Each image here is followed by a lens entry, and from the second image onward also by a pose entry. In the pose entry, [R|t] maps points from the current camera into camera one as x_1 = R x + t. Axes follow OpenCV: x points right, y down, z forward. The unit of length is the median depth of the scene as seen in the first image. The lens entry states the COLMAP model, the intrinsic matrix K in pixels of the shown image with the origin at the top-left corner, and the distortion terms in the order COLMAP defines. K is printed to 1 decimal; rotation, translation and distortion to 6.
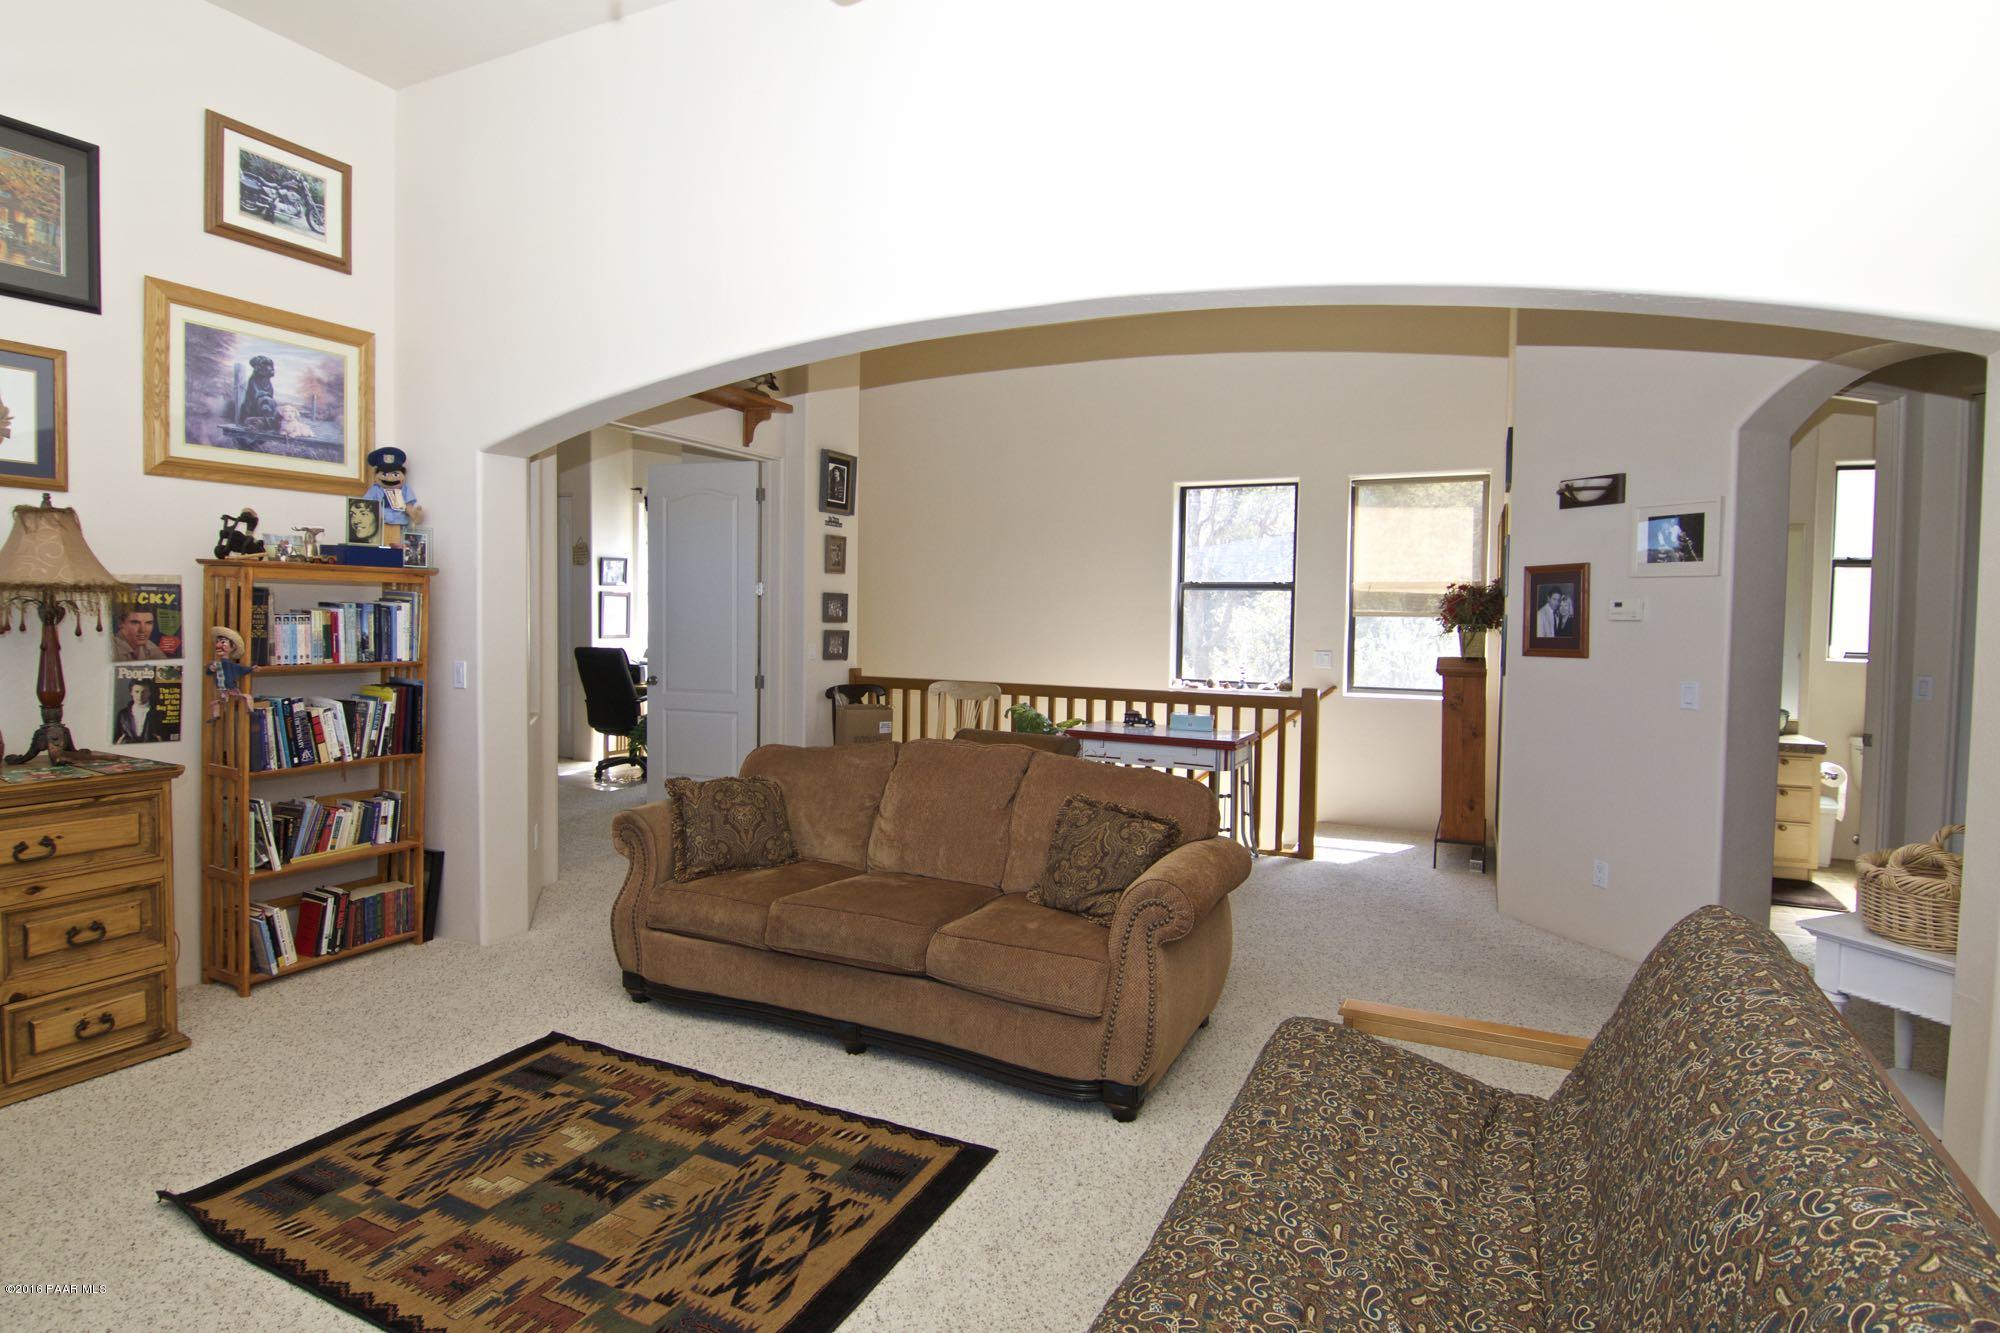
lens RADIAL K [[1006.0, 0, 1008.2], [0, 1006.0, 656.0], [0, 0, 1]] dist [0.000068, -0.013372]
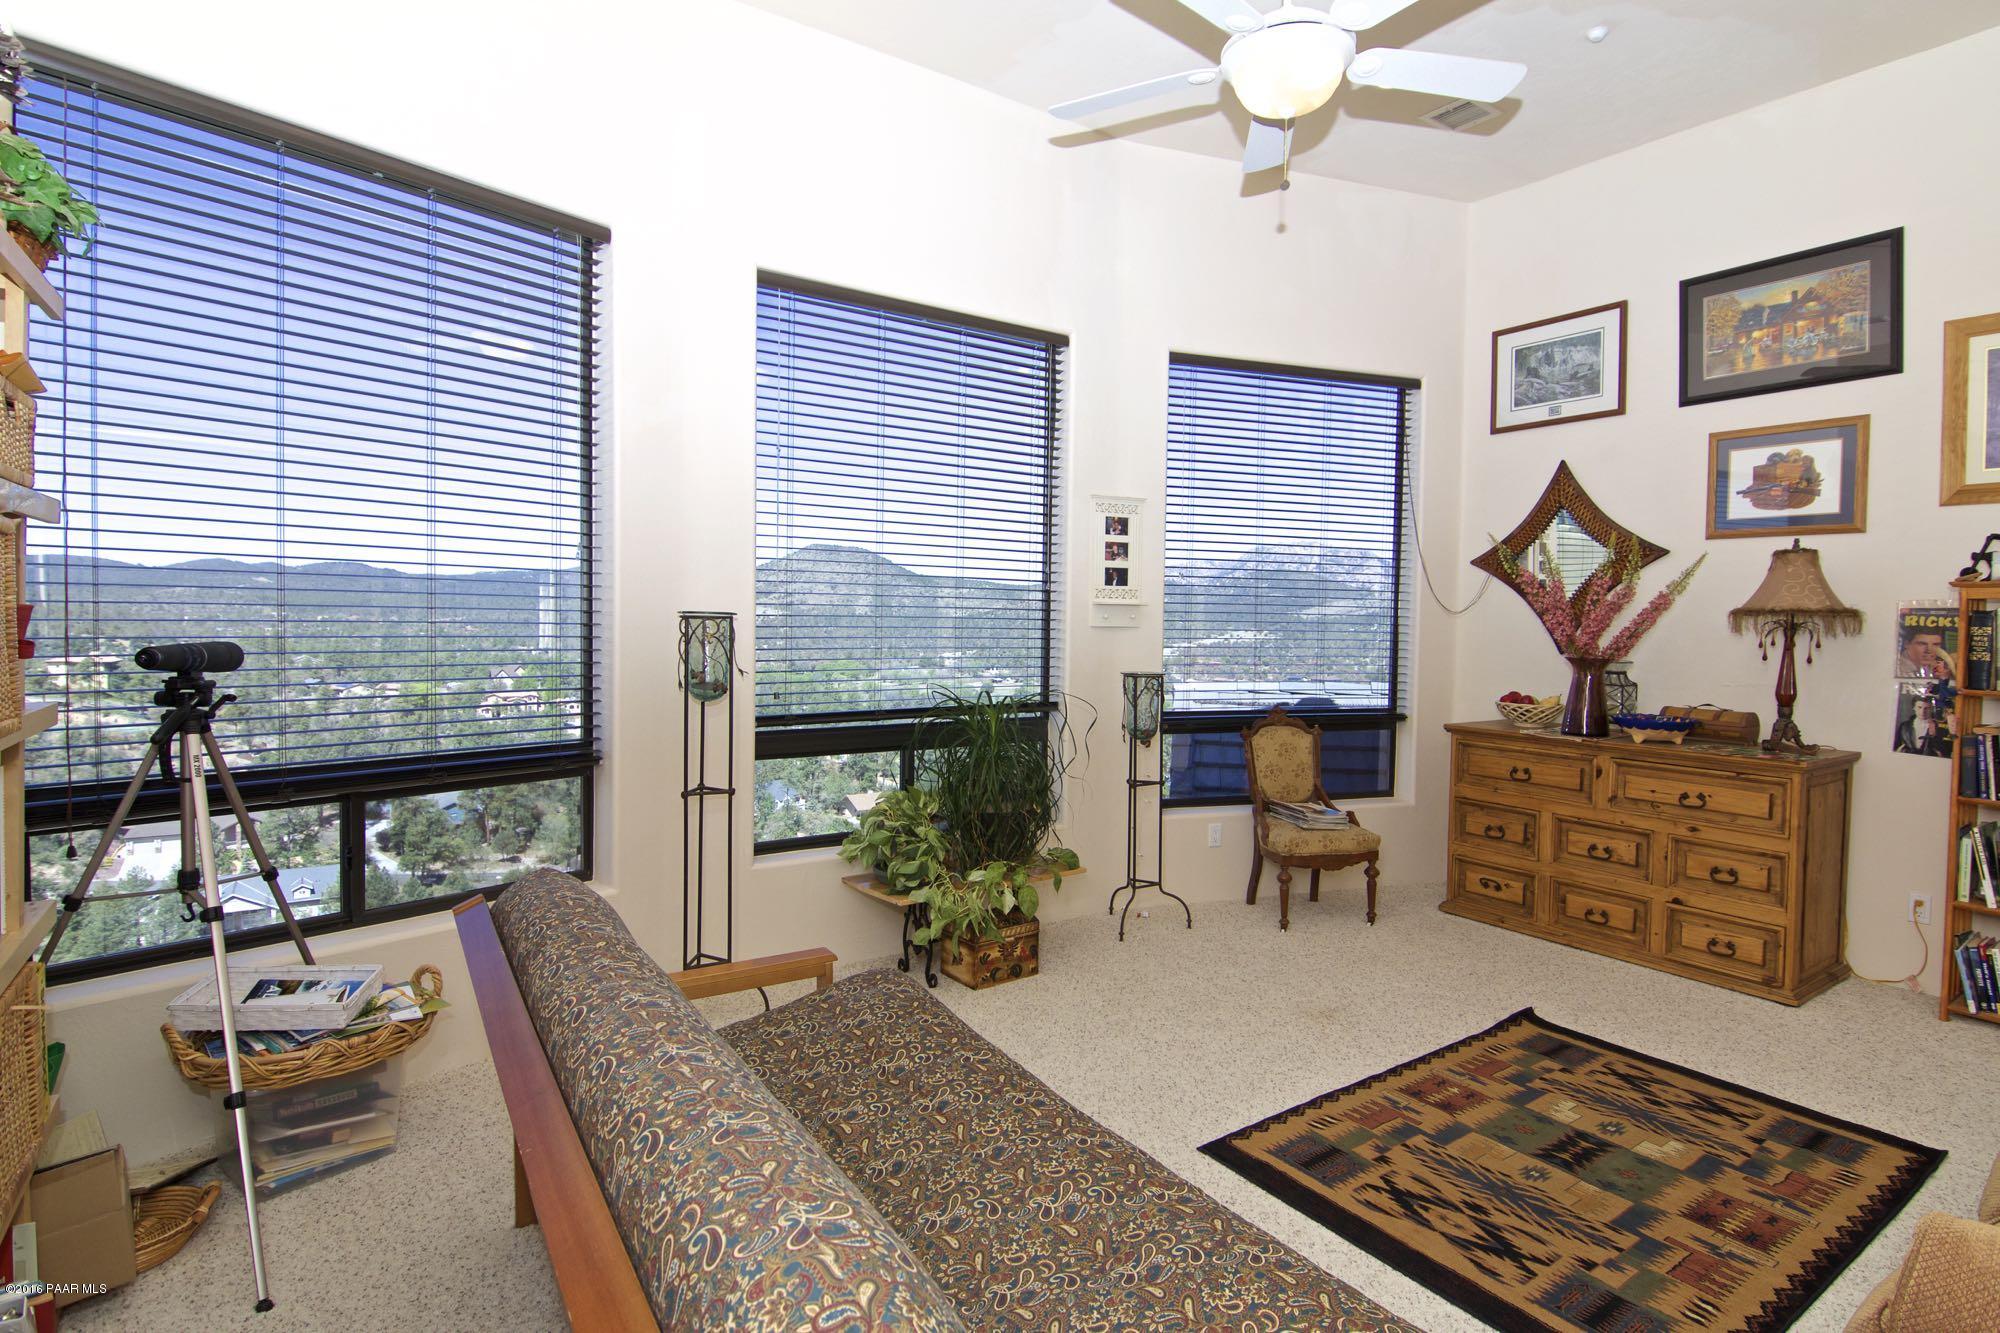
lens RADIAL K [[1006.0, 0, 1008.2], [0, 1006.0, 656.0], [0, 0, 1]] dist [0.000068, -0.013372]
pose [[-0.501197, 0.008607, -0.865290, 0.679890], [-0.058602, 0.997317, 0.043864, -0.011308], [0.863347, 0.072693, -0.499348, 0.817130]]
